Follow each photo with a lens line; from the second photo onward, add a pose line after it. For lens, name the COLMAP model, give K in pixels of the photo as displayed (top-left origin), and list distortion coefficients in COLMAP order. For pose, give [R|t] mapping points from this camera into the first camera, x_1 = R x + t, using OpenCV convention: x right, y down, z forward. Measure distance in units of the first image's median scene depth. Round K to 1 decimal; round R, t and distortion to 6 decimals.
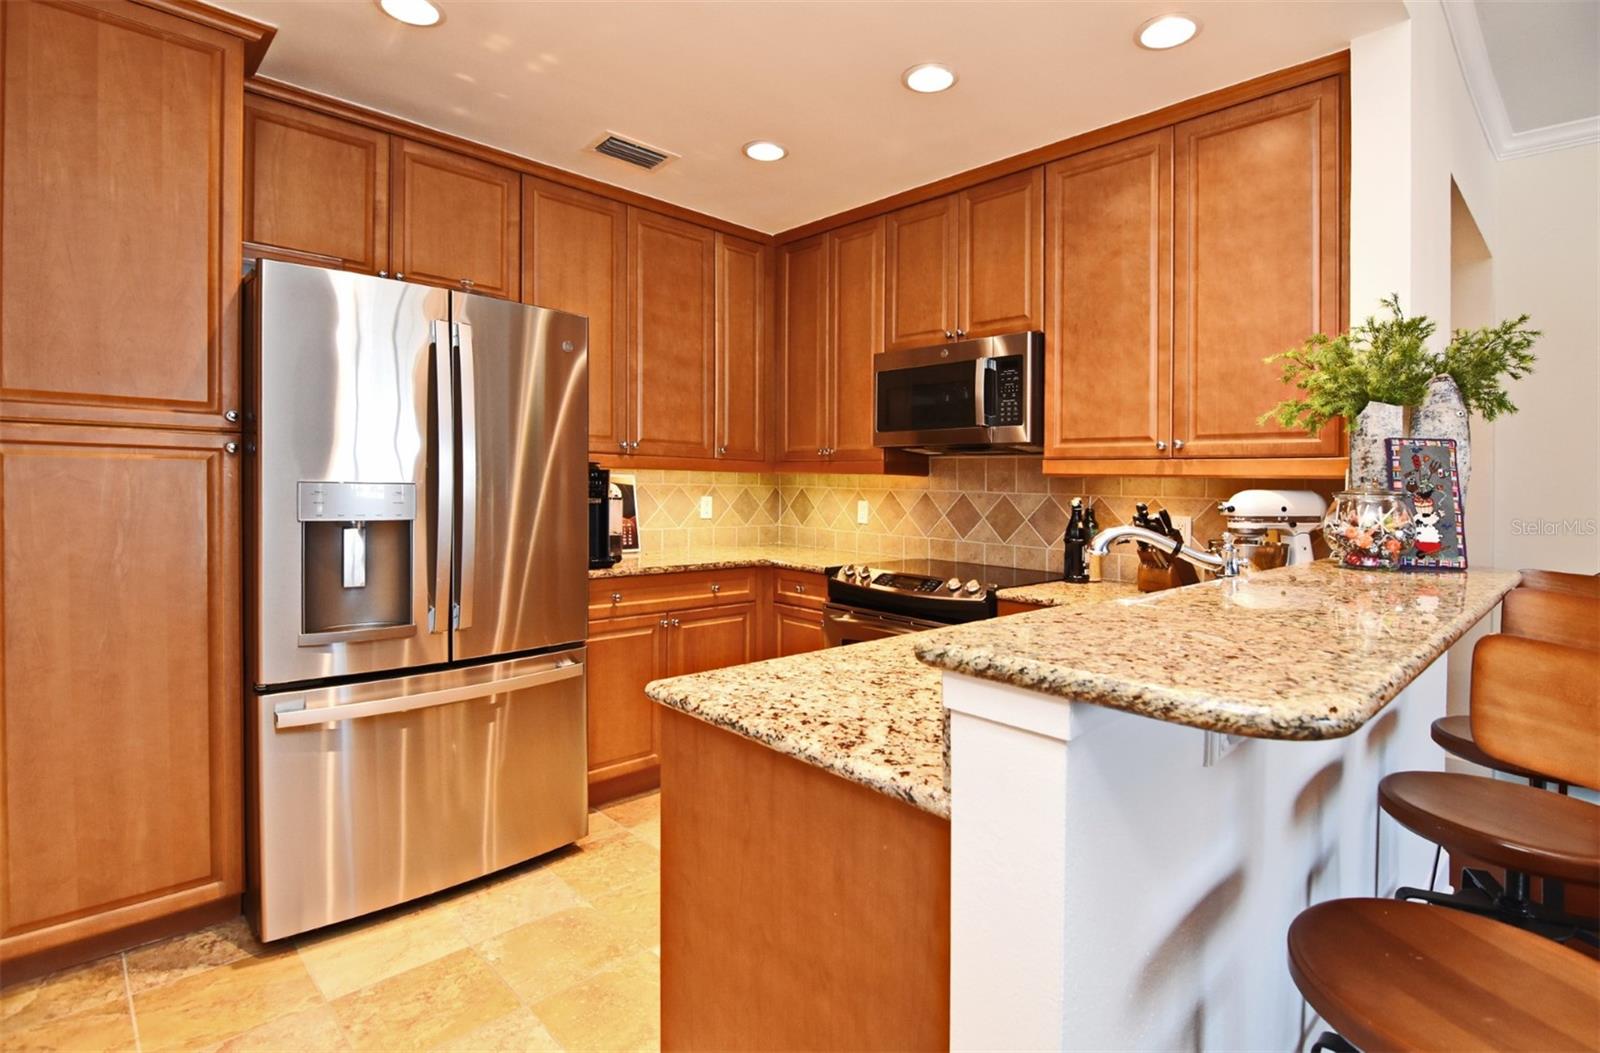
lens RADIAL K [[788.6, 0, 798.4], [0, 788.6, 521.3], [0, 0, 1]] dist [-0.000944, -0.000095]
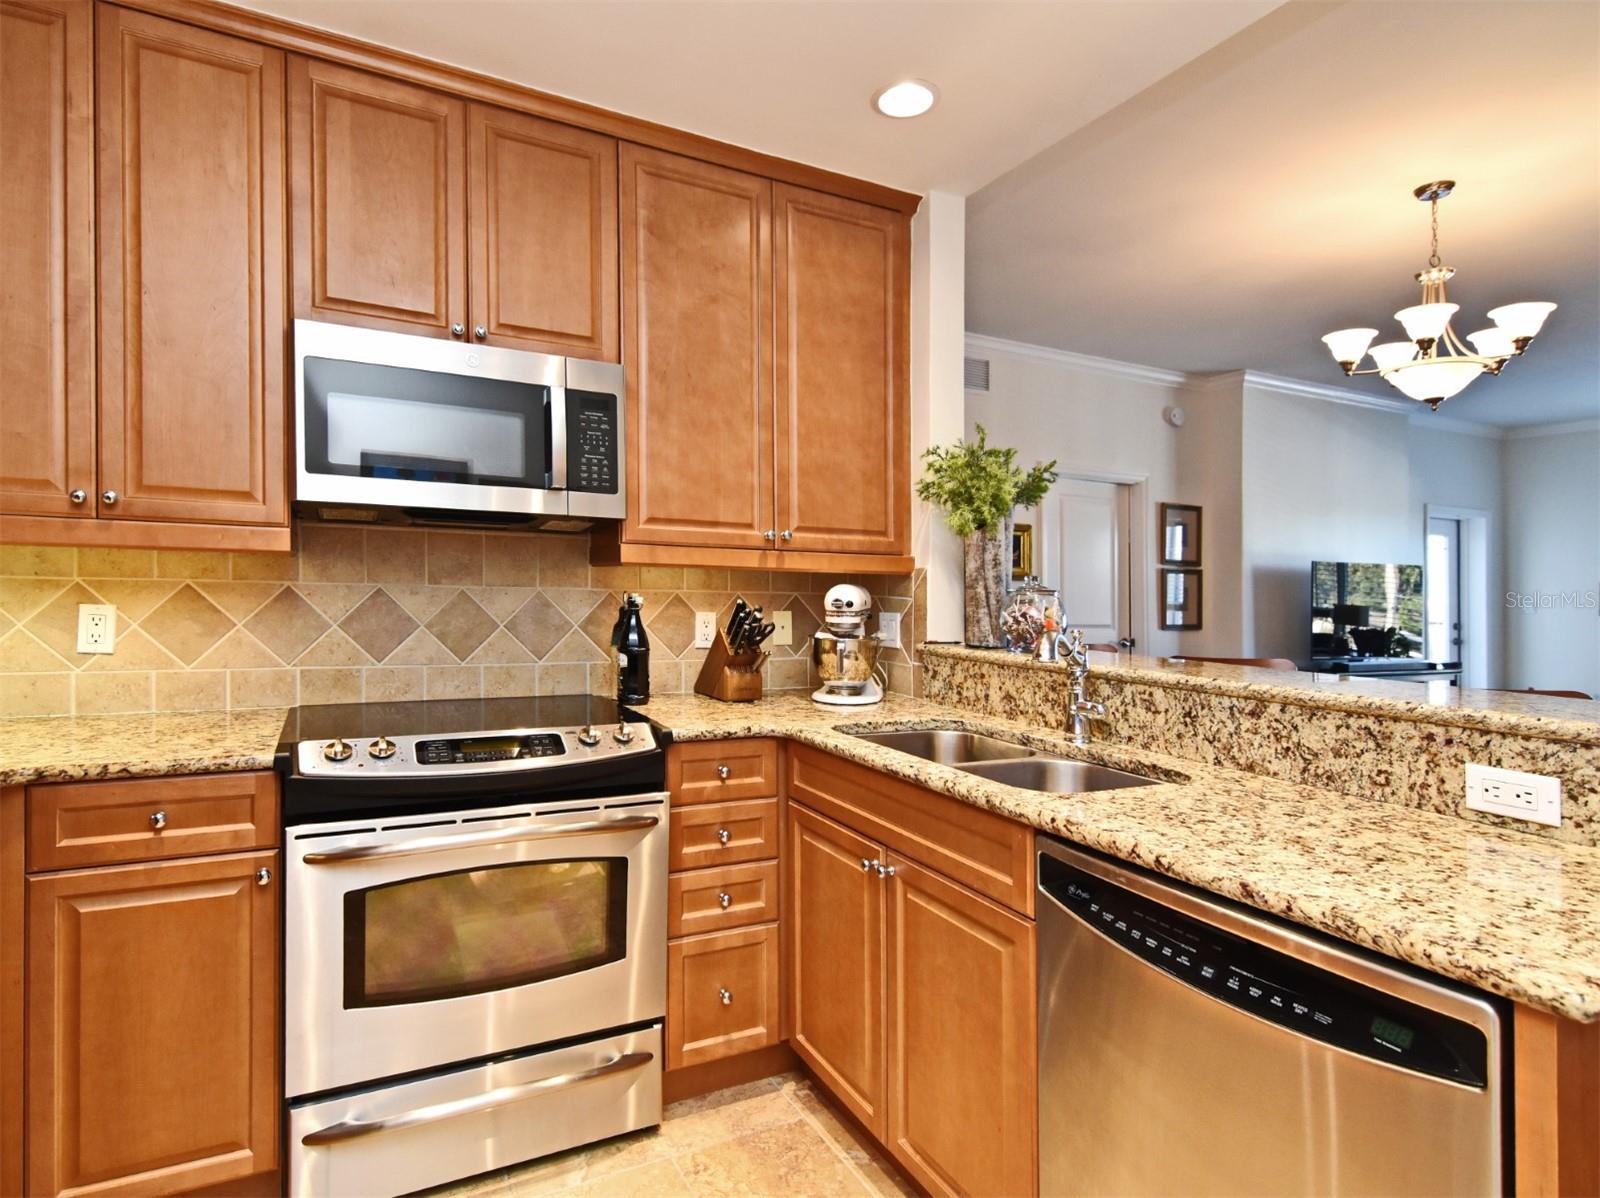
lens RADIAL K [[863.9, 0, 800.0], [0, 863.9, 599.0], [0, 0, 1]] dist [0.002420, 0.000332]
pose [[0.281482, -0.023807, 0.959271, -0.438628], [0.031160, 0.999392, 0.015659, -0.035540], [-0.959061, 0.025483, 0.282052, 0.647287]]
